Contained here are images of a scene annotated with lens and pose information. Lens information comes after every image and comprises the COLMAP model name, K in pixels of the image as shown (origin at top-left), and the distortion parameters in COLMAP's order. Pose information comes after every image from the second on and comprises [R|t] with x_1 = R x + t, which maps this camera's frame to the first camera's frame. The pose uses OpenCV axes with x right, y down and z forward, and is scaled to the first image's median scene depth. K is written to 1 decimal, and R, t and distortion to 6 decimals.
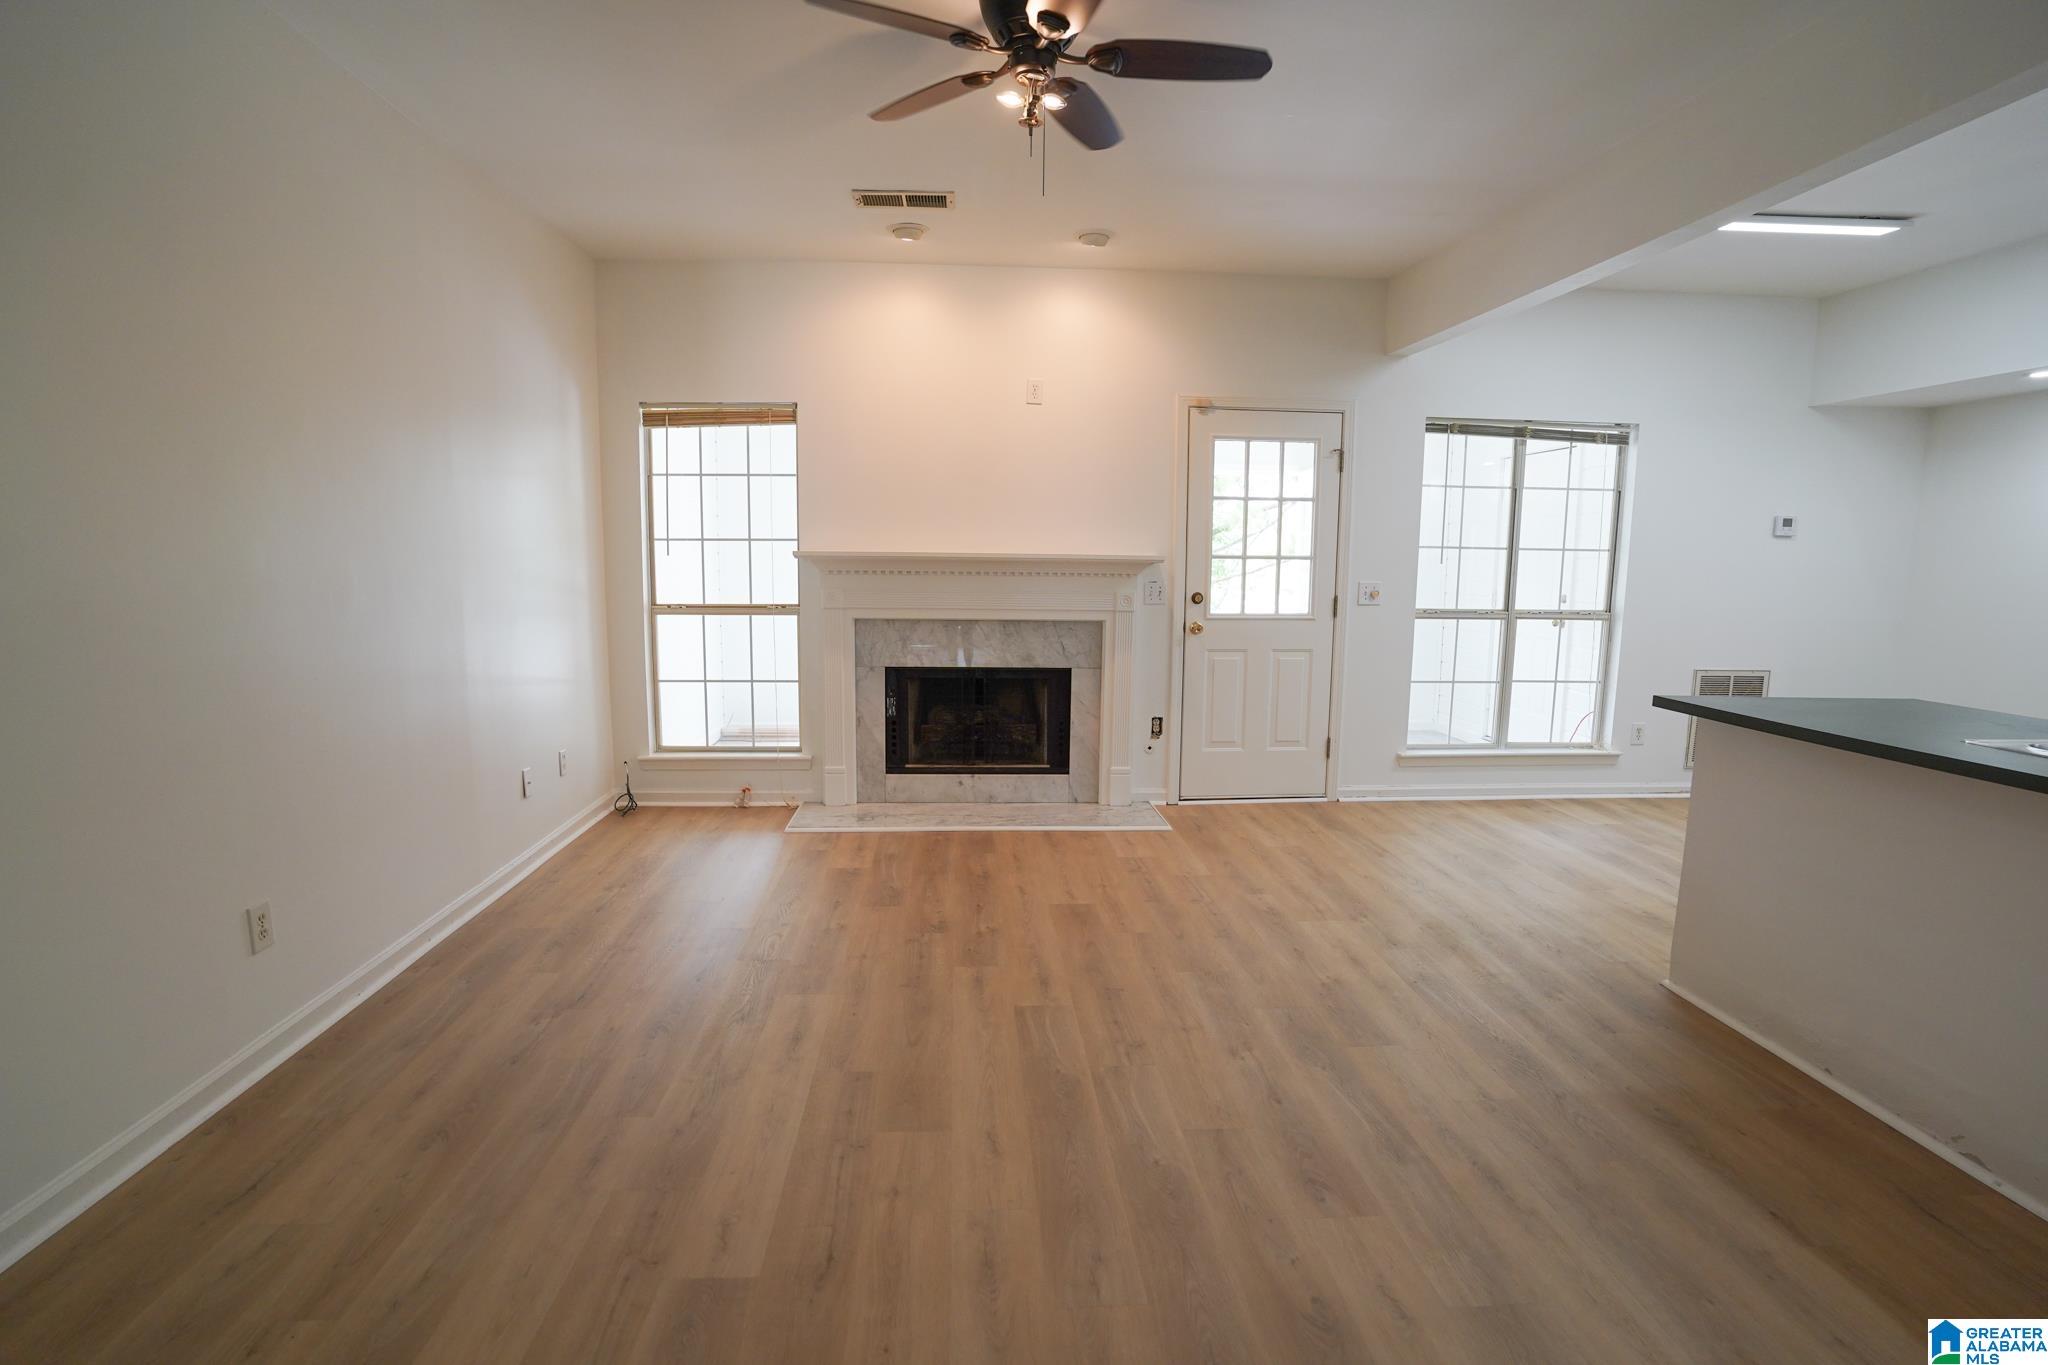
lens RADIAL K [[1011.9, 0, 1014.6], [0, 1011.9, 690.7], [0, 0, 1]] dist [-0.069141, 0.034392]
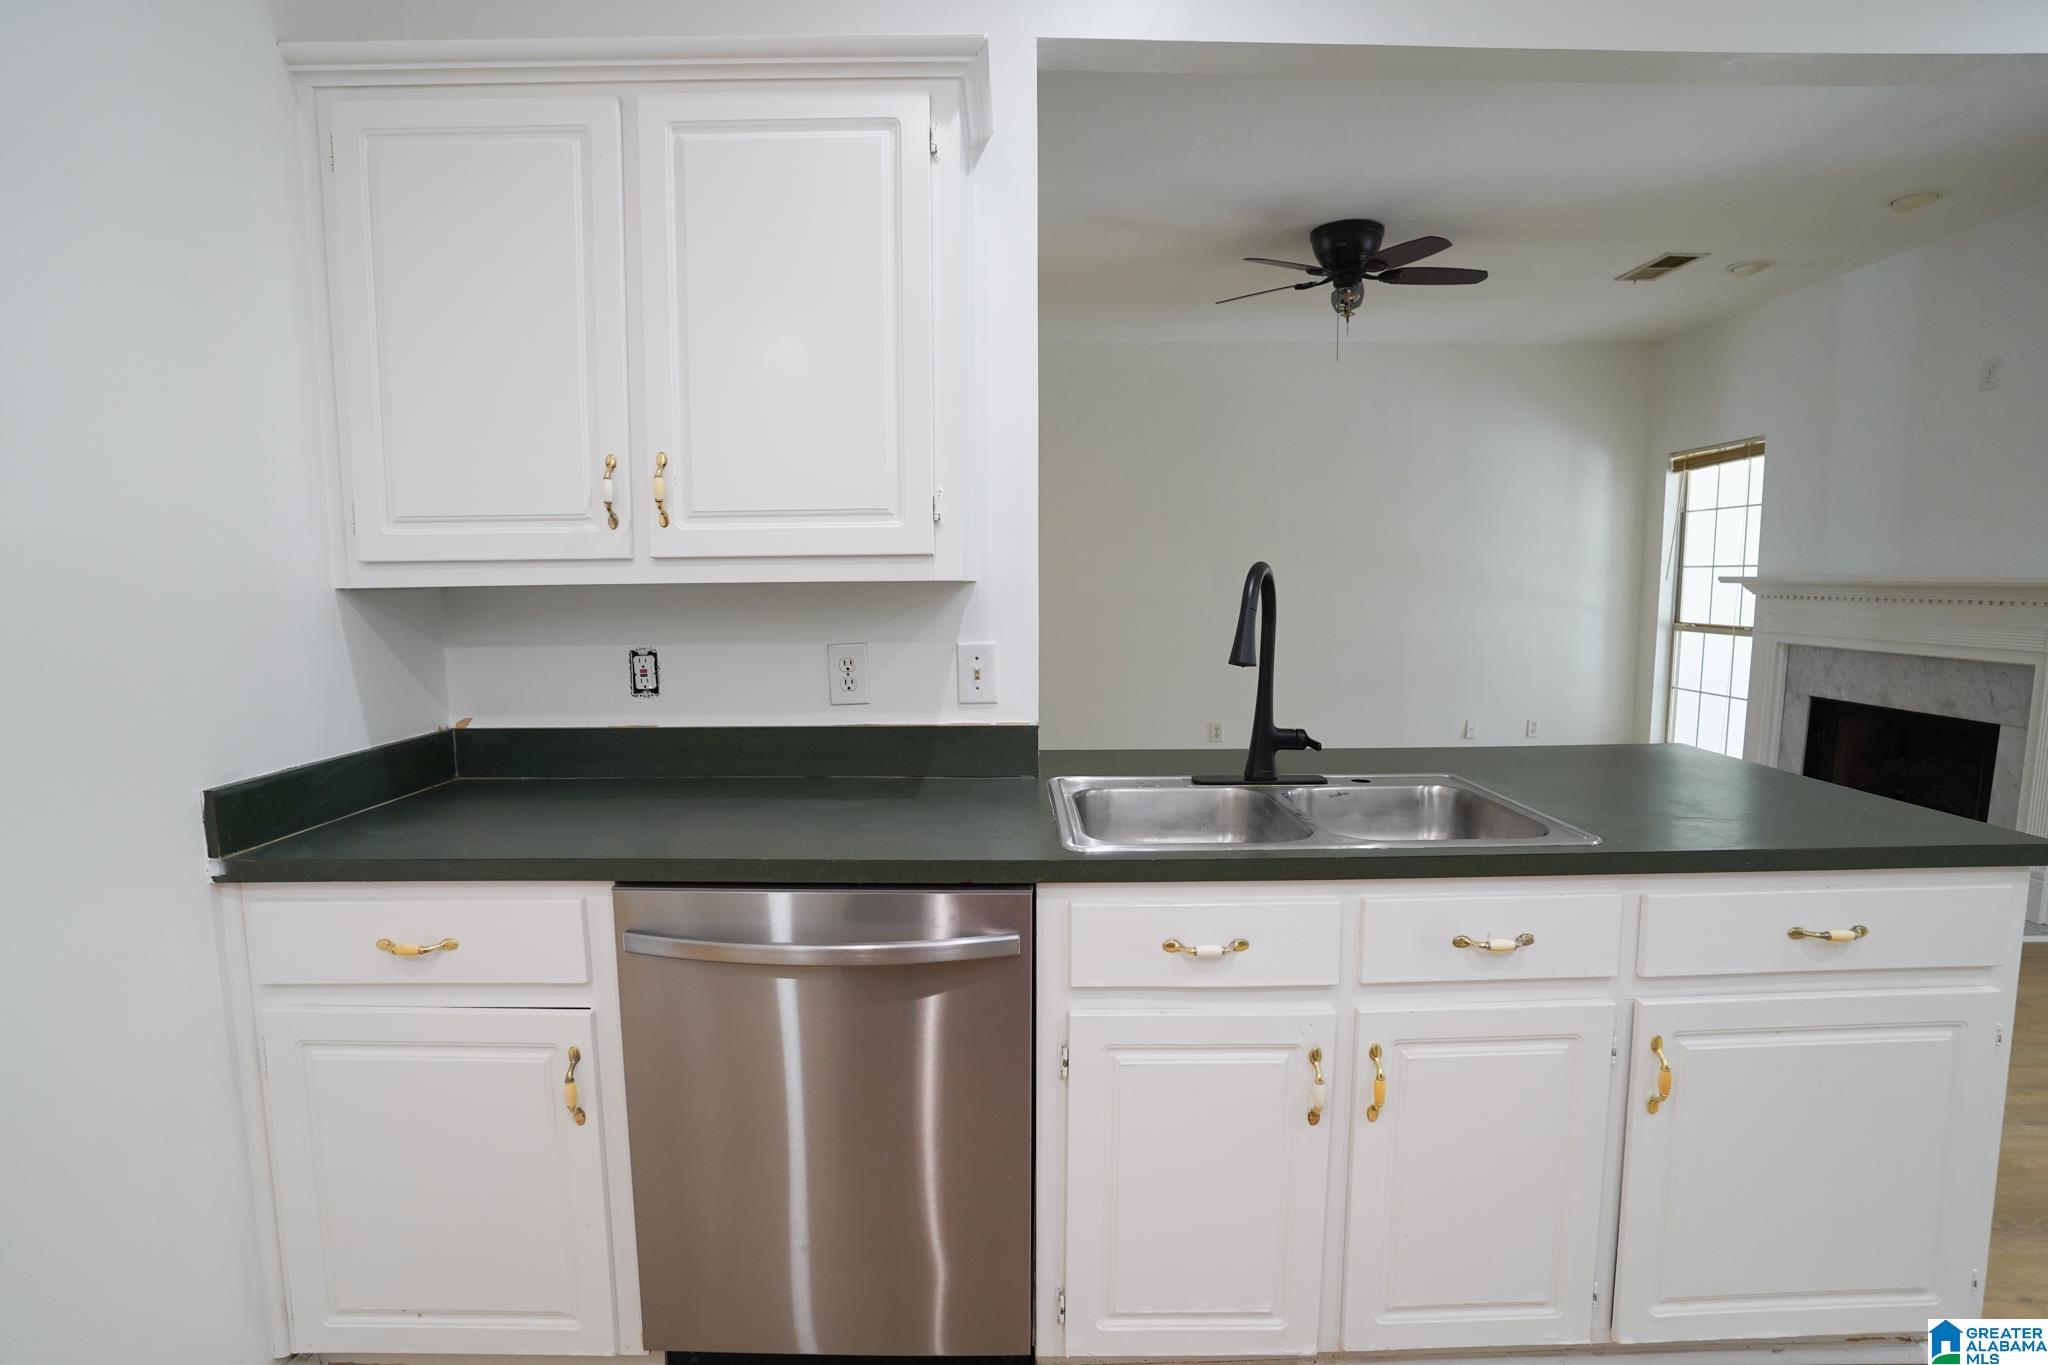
lens RADIAL K [[1011.9, 0, 1023.5], [0, 1011.9, 693.4], [0, 0, 1]] dist [-0.069141, 0.034392]
pose [[-0.048750, 0.103479, -0.993436, 0.836363], [-0.136938, 0.984534, 0.109271, -0.025661], [0.989379, 0.141366, -0.033826, 0.294306]]
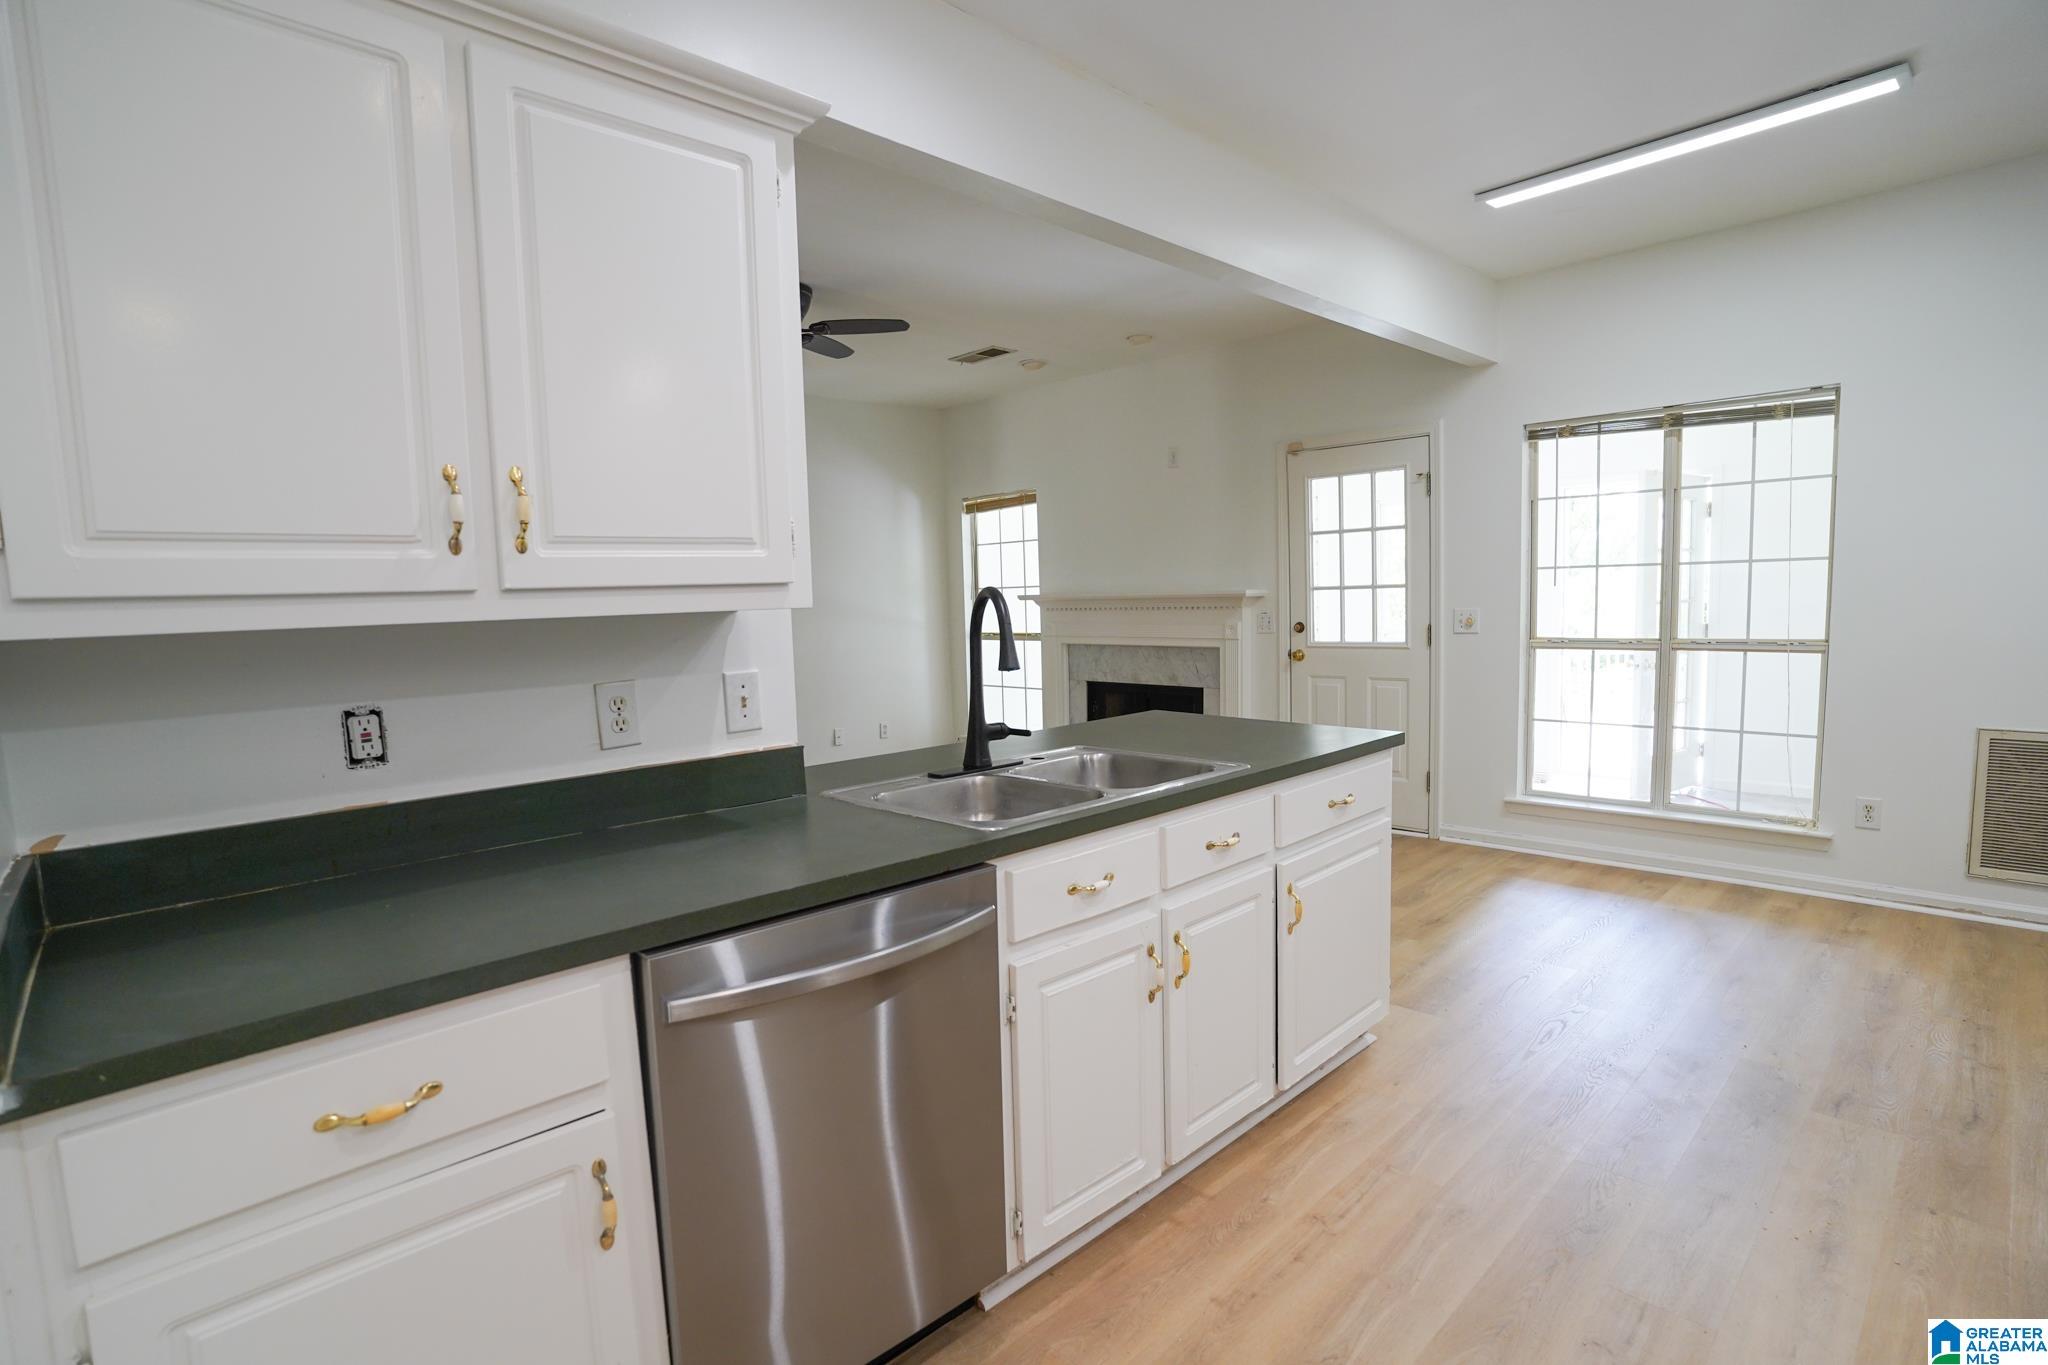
lens RADIAL K [[1011.9, 0, 1022.5], [0, 1011.9, 698.1], [0, 0, 1]] dist [-0.069141, 0.034392]
pose [[0.650641, 0.046791, -0.757943, 0.815492], [-0.070338, 0.997522, 0.001201, 0.003136], [0.756121, 0.052531, 0.652320, 0.084157]]
